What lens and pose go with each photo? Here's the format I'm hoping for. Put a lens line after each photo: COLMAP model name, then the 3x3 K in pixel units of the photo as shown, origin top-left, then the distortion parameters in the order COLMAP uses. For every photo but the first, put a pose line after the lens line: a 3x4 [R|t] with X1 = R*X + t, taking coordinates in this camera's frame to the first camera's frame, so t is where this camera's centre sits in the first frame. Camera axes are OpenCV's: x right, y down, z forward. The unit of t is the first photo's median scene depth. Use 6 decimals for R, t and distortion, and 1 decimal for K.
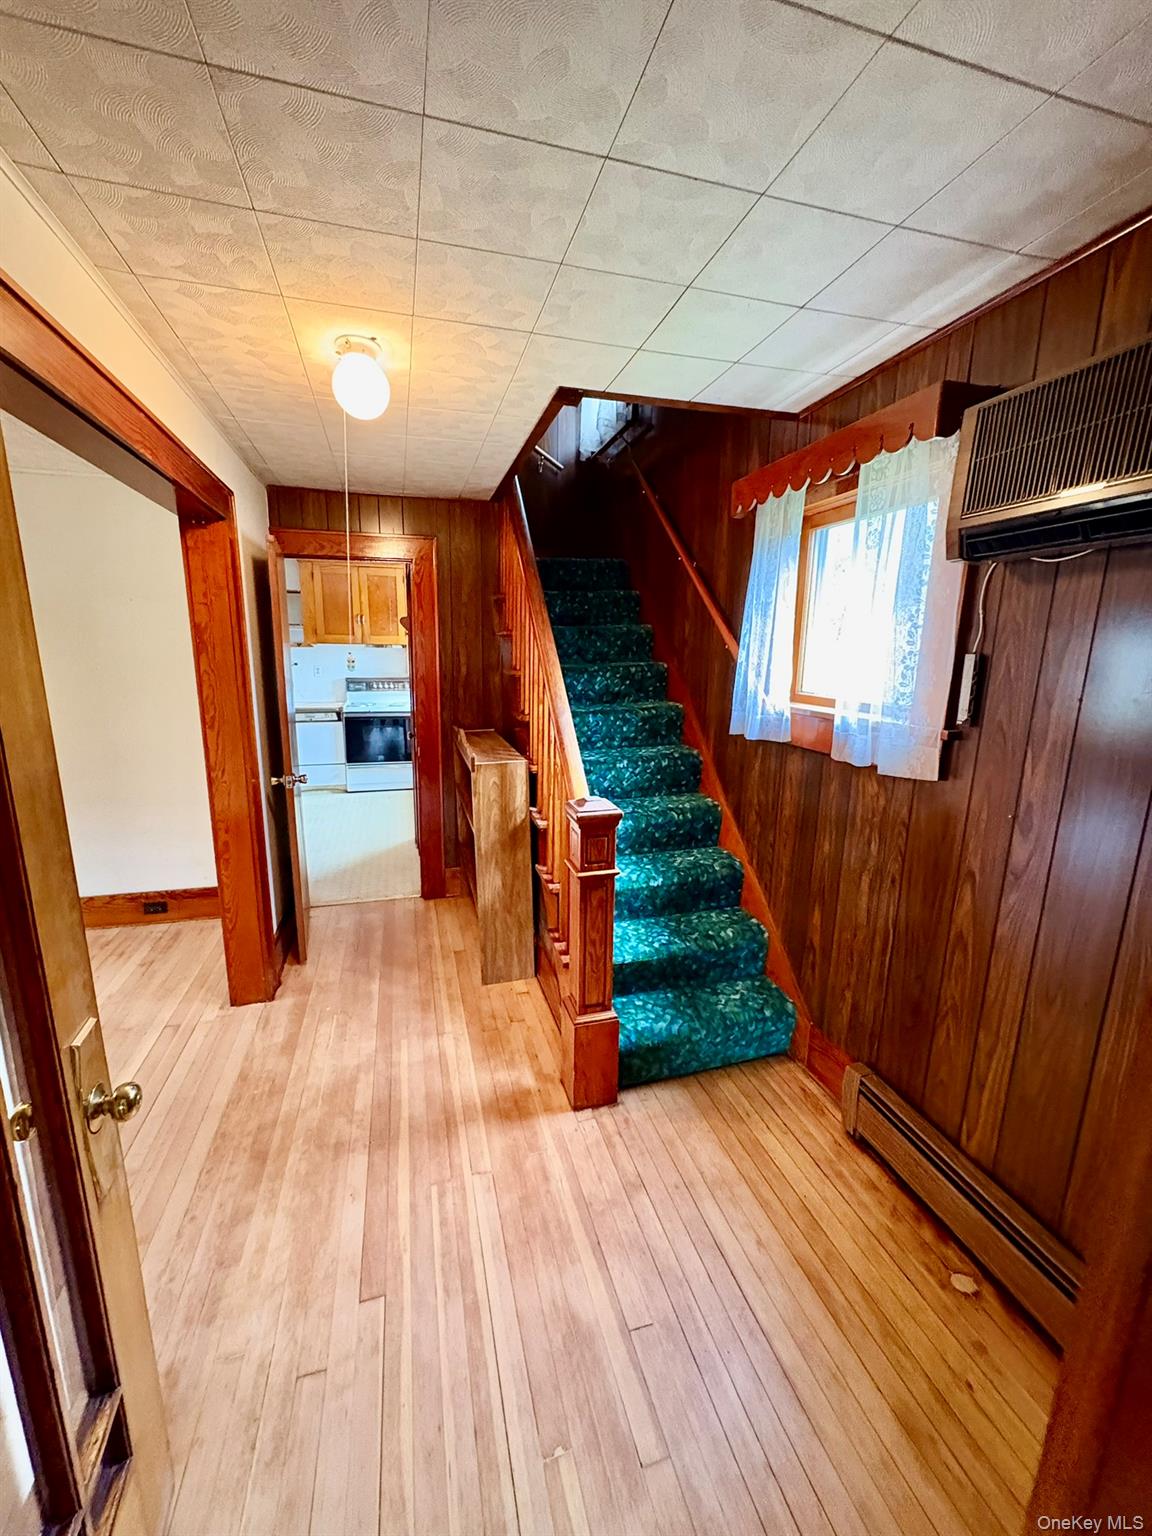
lens RADIAL K [[609.1, 0, 578.9], [0, 609.1, 764.9], [0, 0, 1]] dist [-0.001464, 0.001436]
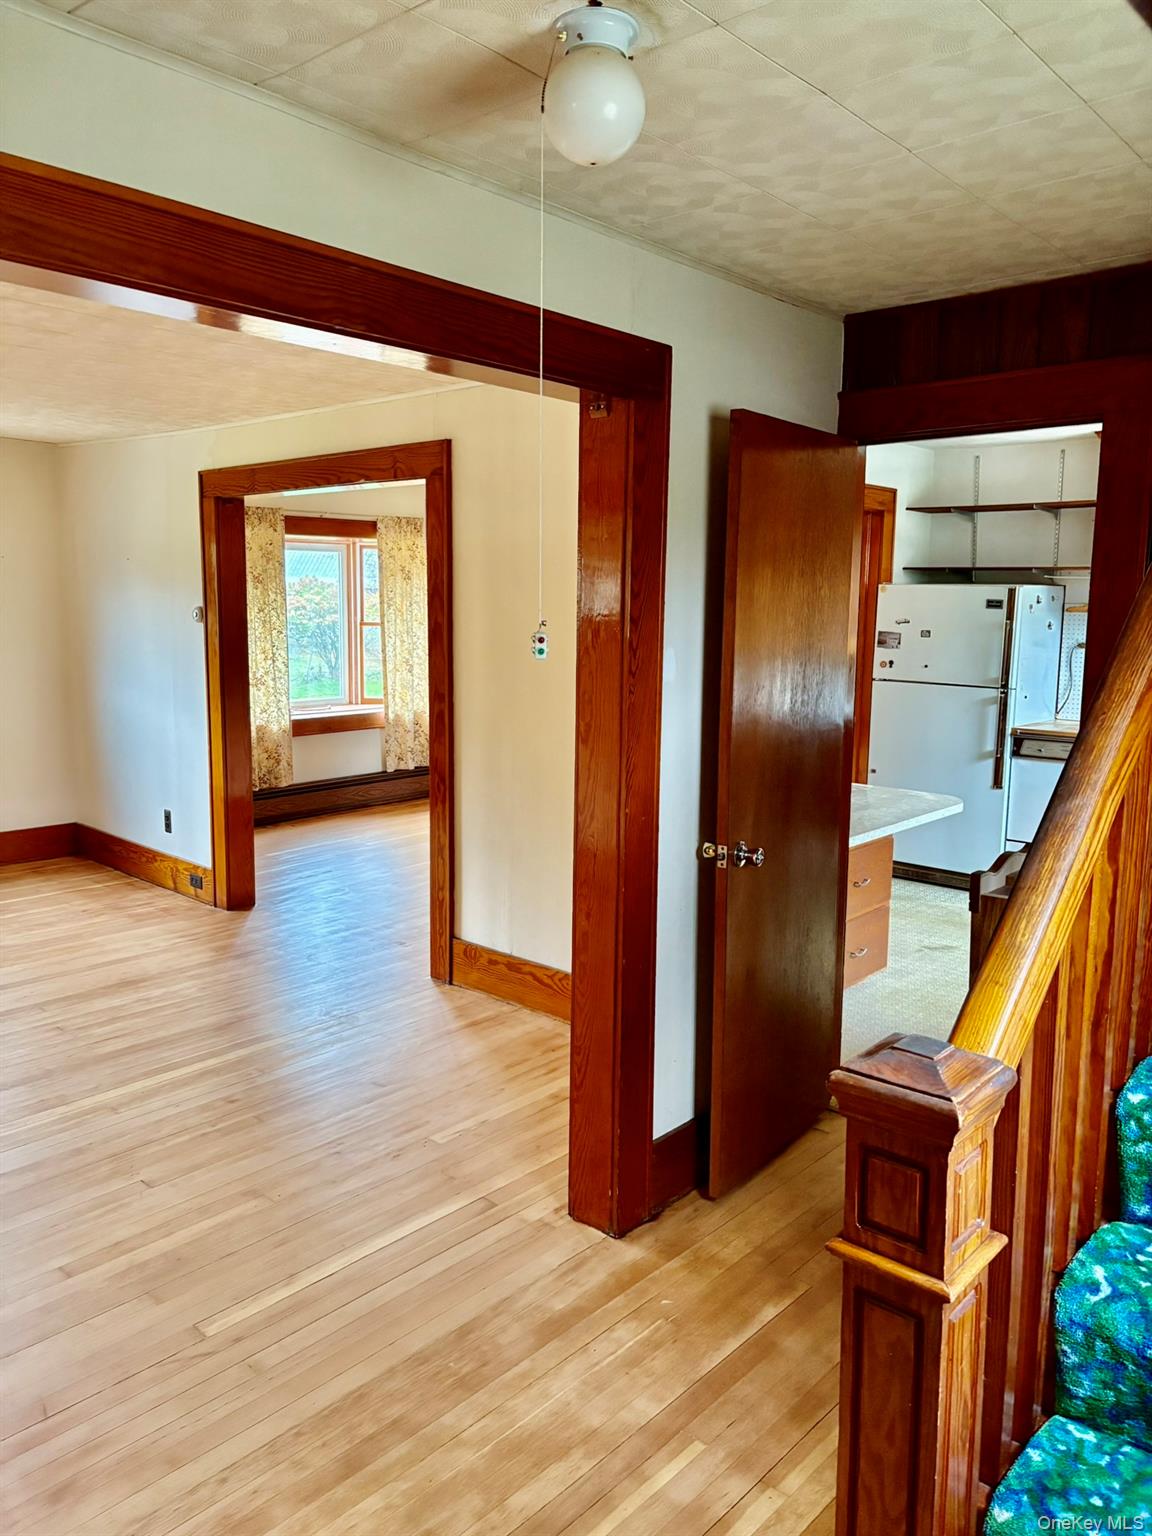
lens RADIAL K [[1168.4, 0, 571.8], [0, 1168.4, 751.4], [0, 0, 1]] dist [0.038007, -0.039436]
pose [[0.530057, 0.105226, -0.841408, 0.393064], [-0.166422, 0.985882, 0.018454, -0.075867], [0.831470, 0.130247, 0.540086, 0.392522]]
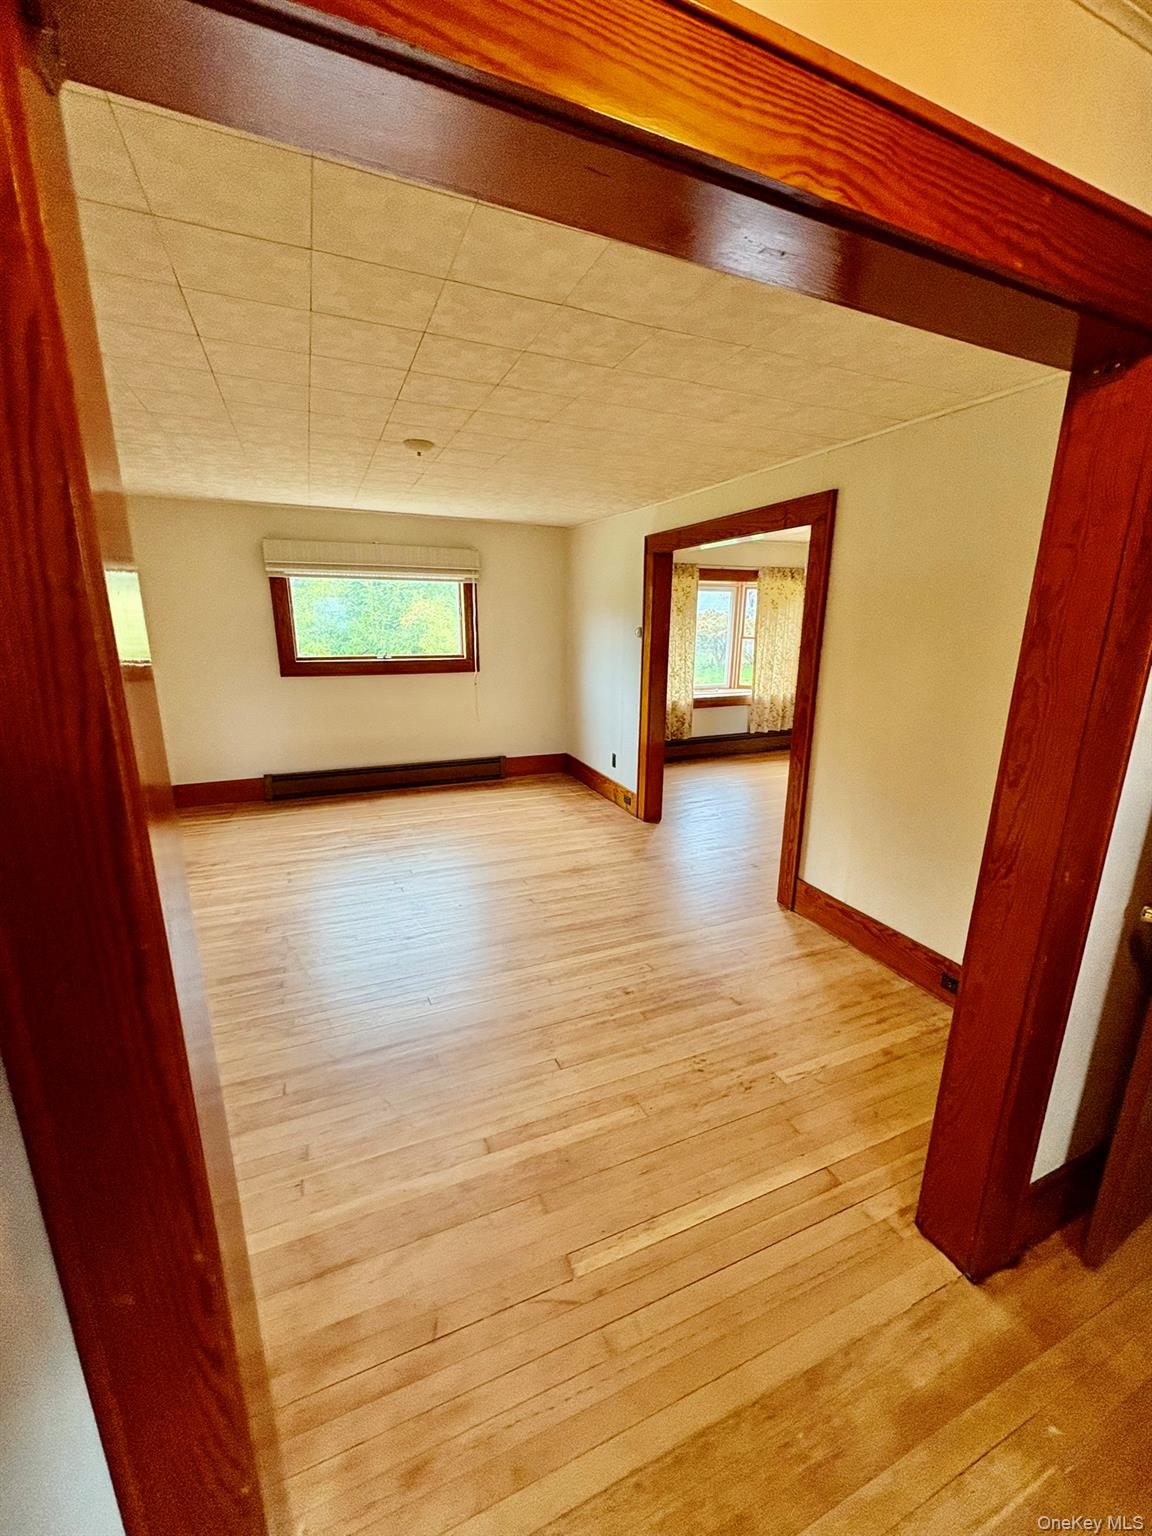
lens RADIAL K [[609.1, 0, 572.2], [0, 609.1, 768.0], [0, 0, 1]] dist [-0.001464, 0.001436]
pose [[0.124140, 0.226940, -0.965965, -0.149265], [-0.196504, 0.959837, 0.200247, -0.114623], [0.972613, 0.164957, 0.163749, 0.574937]]
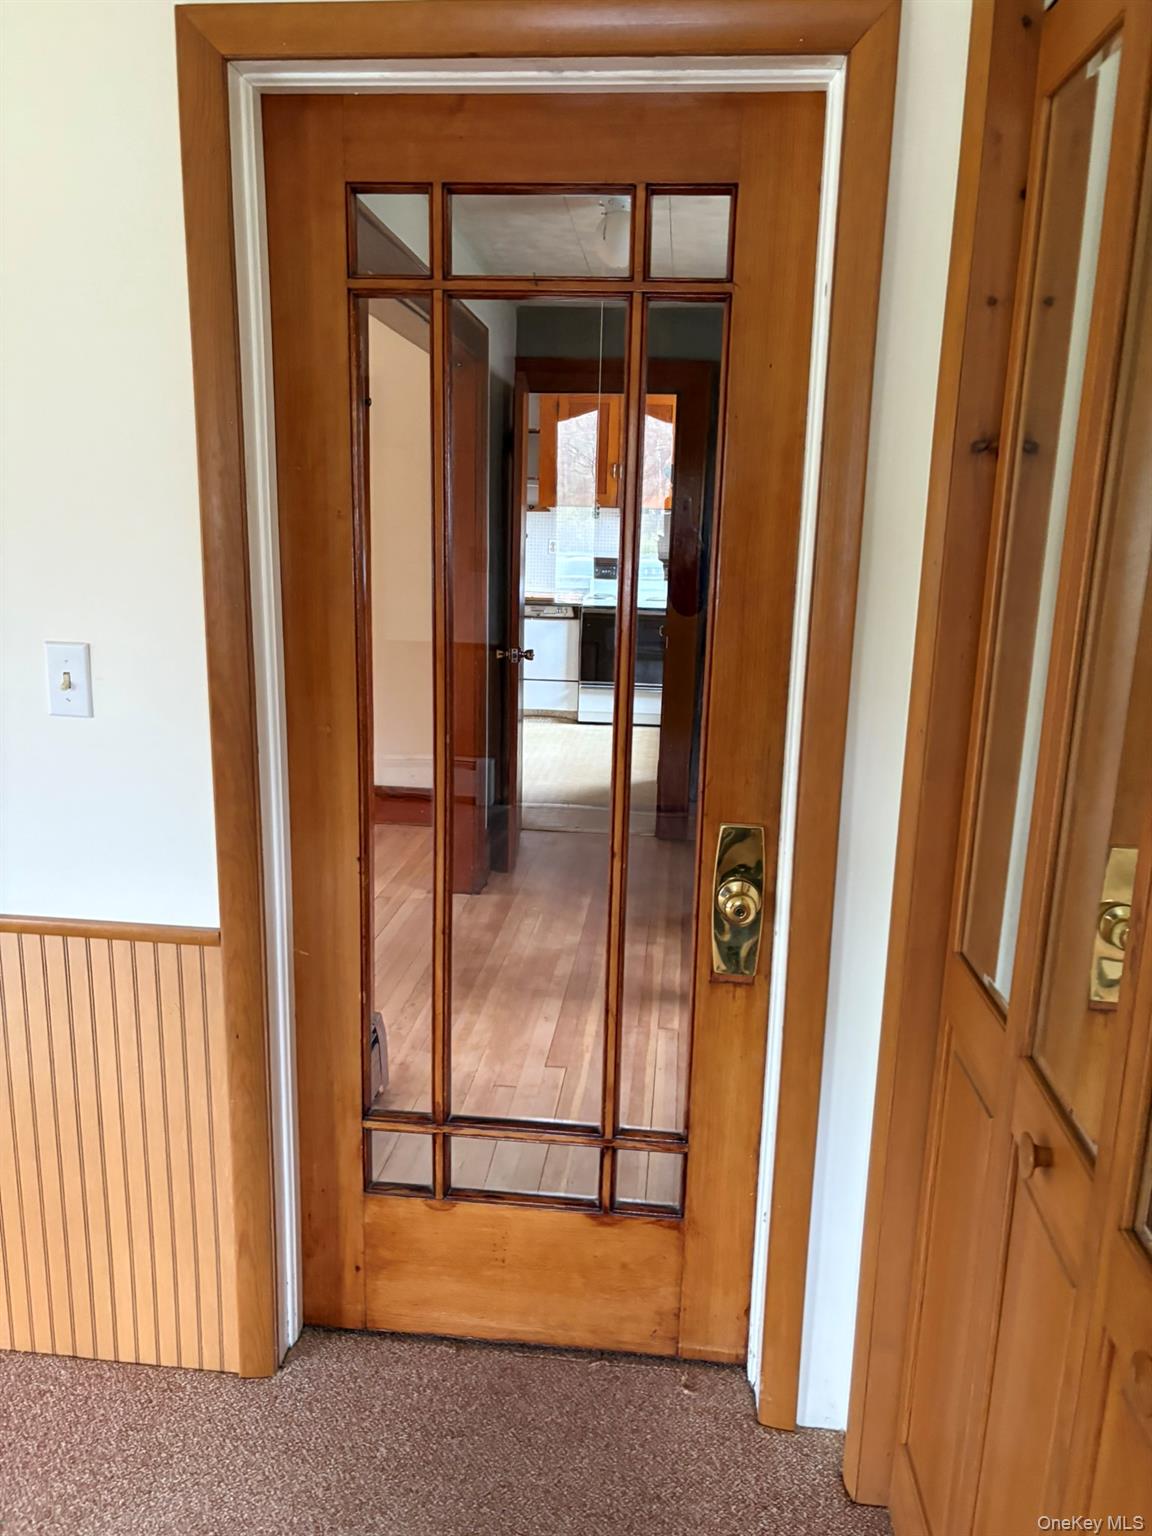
lens RADIAL K [[1168.4, 0, 583.5], [0, 1168.4, 775.8], [0, 0, 1]] dist [0.038007, -0.039436]
pose [[0.930932, 0.090750, -0.353738, 0.280213], [-0.085149, 0.995873, 0.031400, 0.173314], [0.355127, 0.000889, 0.934817, -0.662903]]
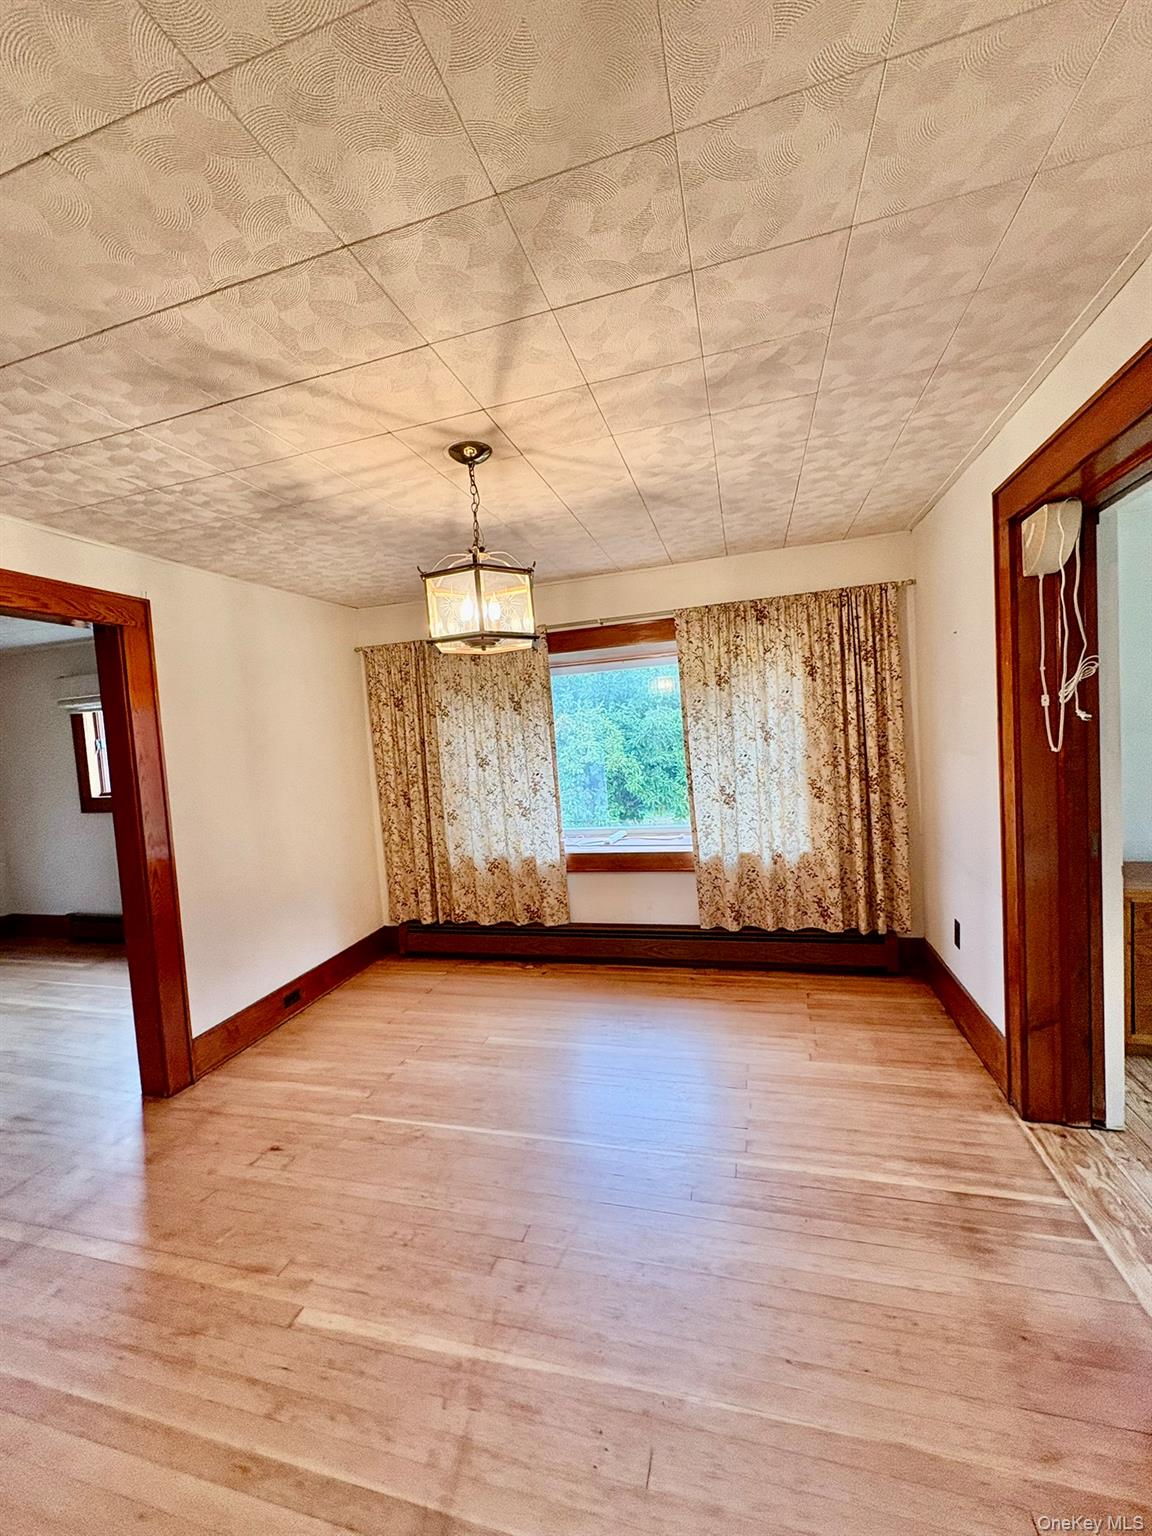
lens RADIAL K [[609.1, 0, 572.4], [0, 609.1, 767.9], [0, 0, 1]] dist [-0.001464, 0.001436]
pose [[-0.528652, 0.066403, -0.846237, -1.606088], [-0.107067, 0.983757, 0.144079, -0.433540], [0.842059, 0.166772, -0.512956, 2.386087]]
